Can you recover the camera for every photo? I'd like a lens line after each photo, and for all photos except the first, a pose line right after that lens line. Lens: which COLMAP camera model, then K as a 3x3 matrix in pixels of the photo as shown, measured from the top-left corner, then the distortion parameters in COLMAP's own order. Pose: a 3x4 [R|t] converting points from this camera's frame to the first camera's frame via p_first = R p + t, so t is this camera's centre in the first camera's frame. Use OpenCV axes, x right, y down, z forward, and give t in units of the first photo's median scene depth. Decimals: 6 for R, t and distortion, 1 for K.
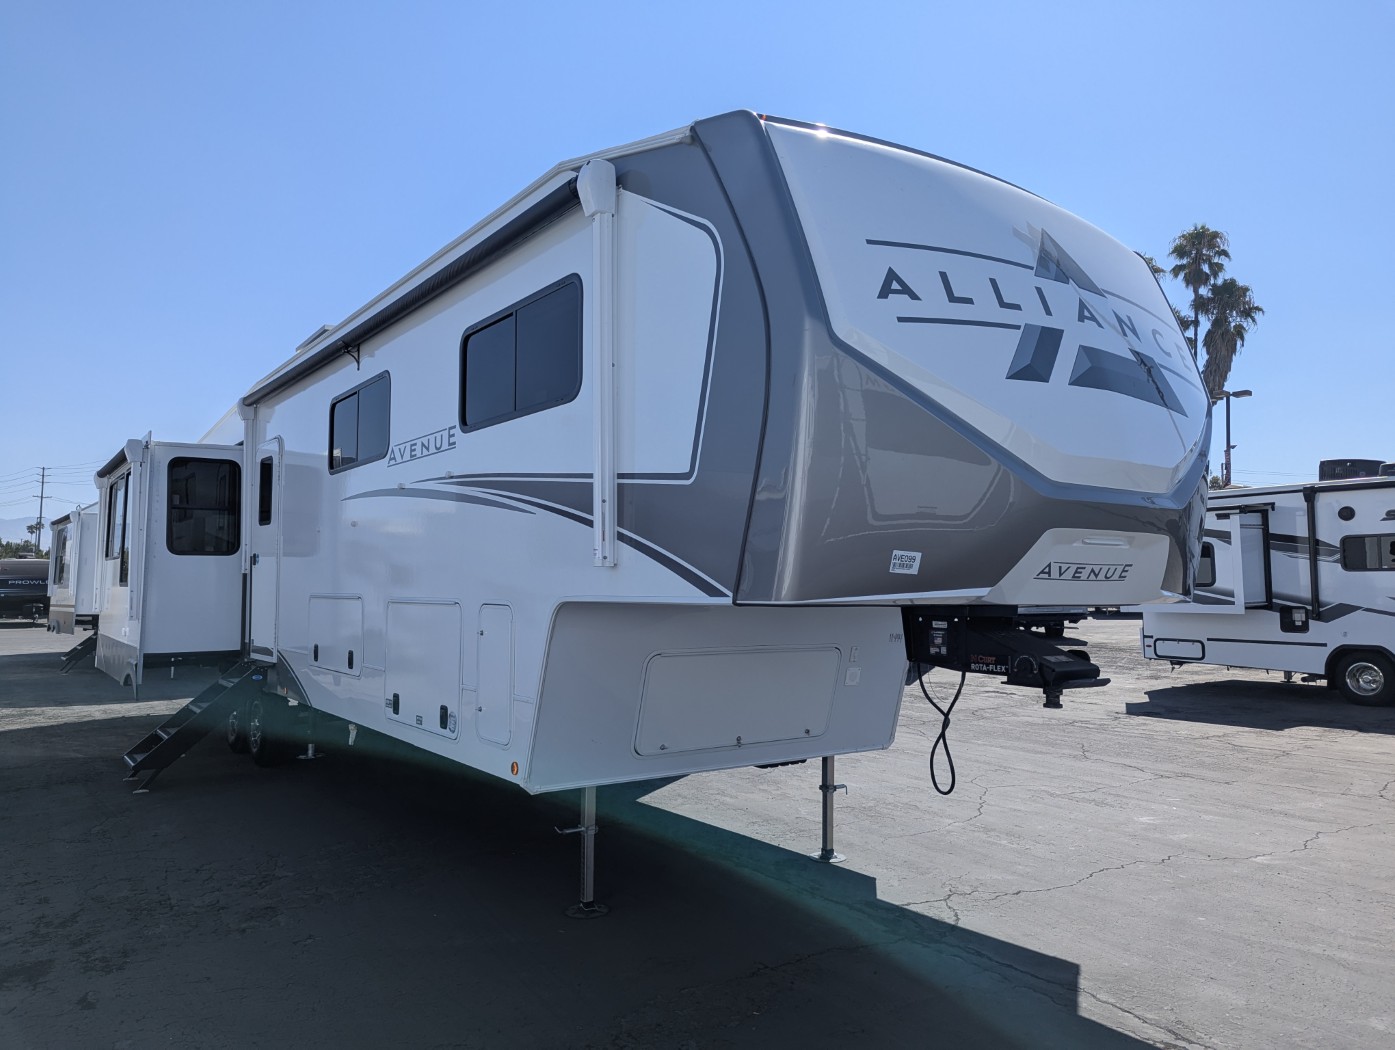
lens RADIAL K [[999.4, 0, 694.1], [0, 999.4, 534.7], [0, 0, 1]] dist [0.034479, -0.000999]
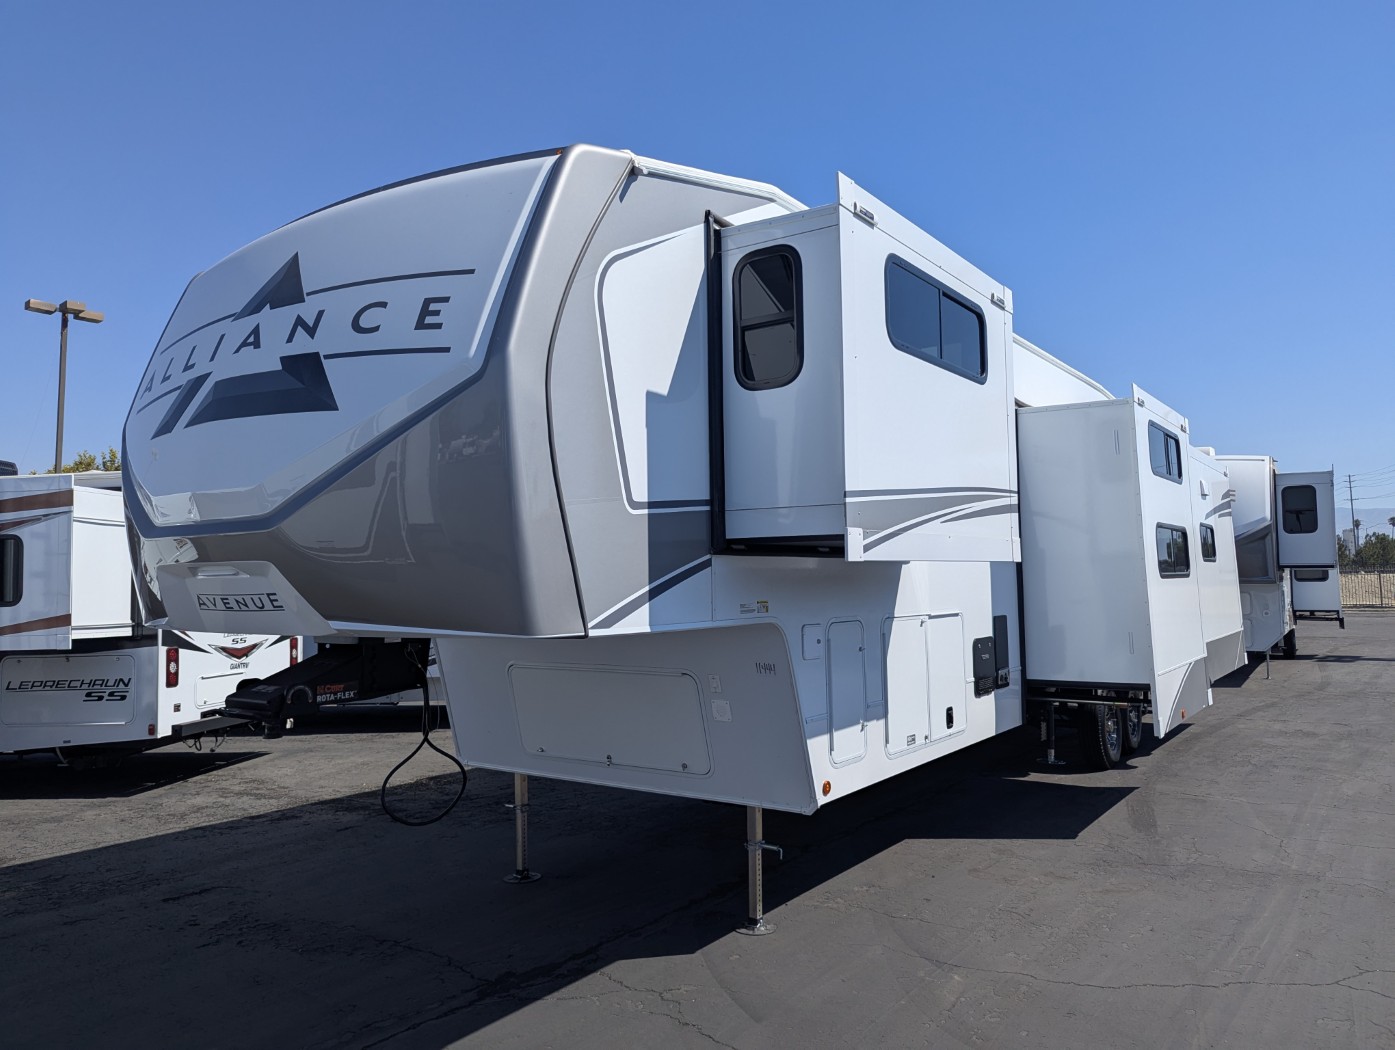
lens RADIAL K [[999.4, 0, 704.2], [0, 999.4, 520.8], [0, 0, 1]] dist [0.034479, -0.000999]
pose [[0.323019, -0.068842, -0.943886, 1.510595], [0.066482, 0.996538, -0.049930, 0.037090], [0.944055, -0.046623, 0.326477, 1.133103]]
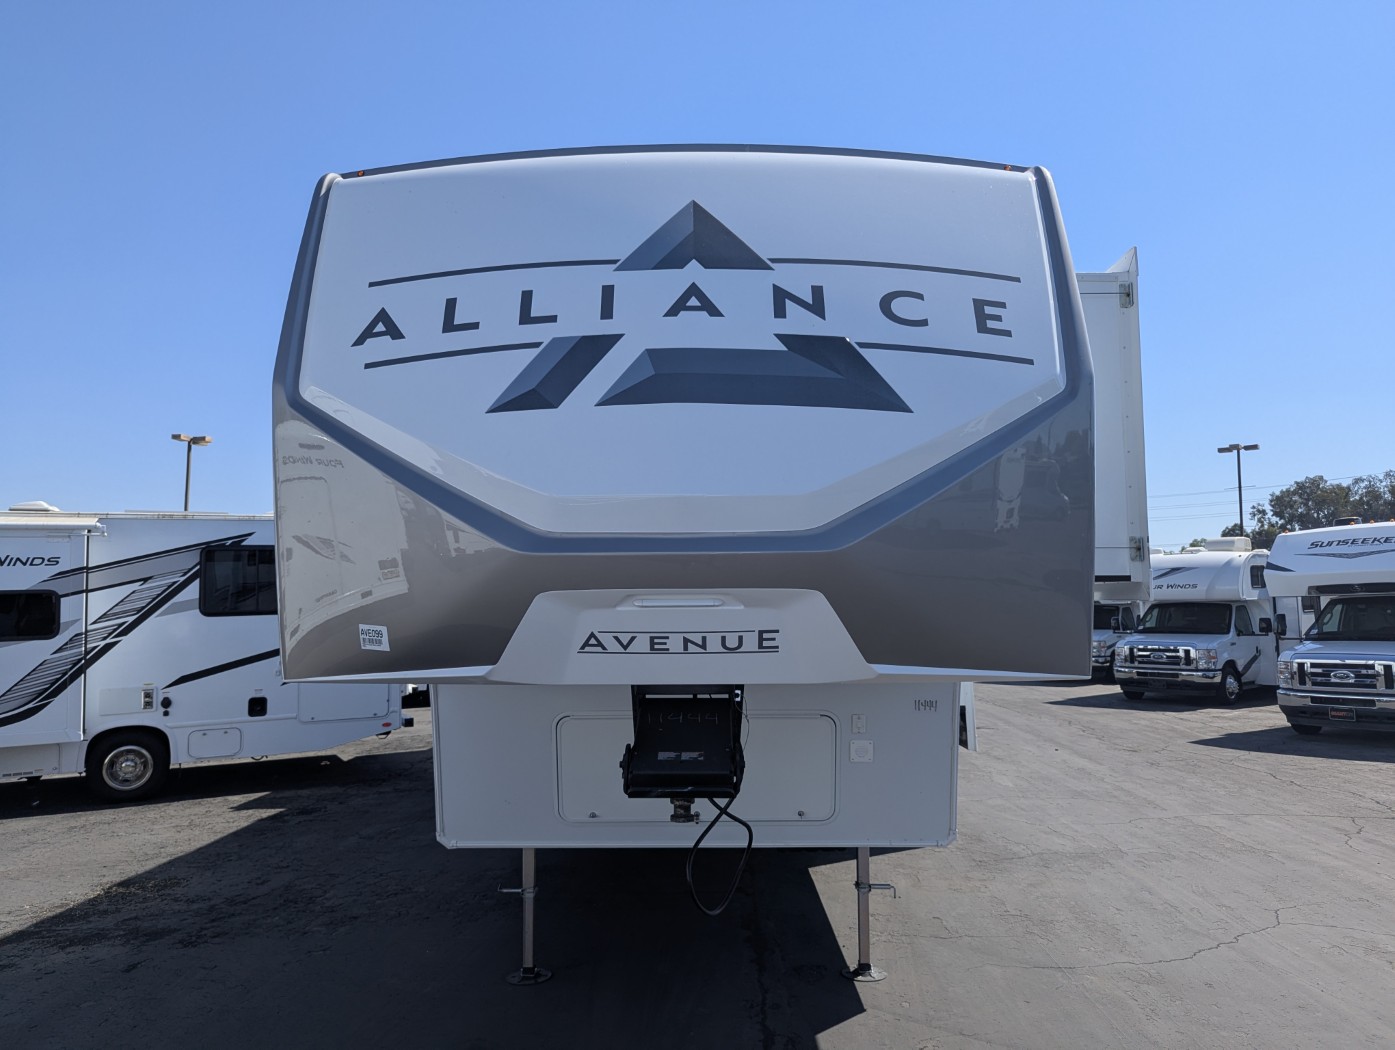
lens RADIAL K [[999.4, 0, 698.8], [0, 999.4, 518.3], [0, 0, 1]] dist [0.034479, -0.000999]
pose [[0.801668, -0.066999, -0.594003, 0.868256], [0.043179, 0.997594, -0.054246, -0.015068], [0.596208, 0.017839, 0.802632, 0.410443]]
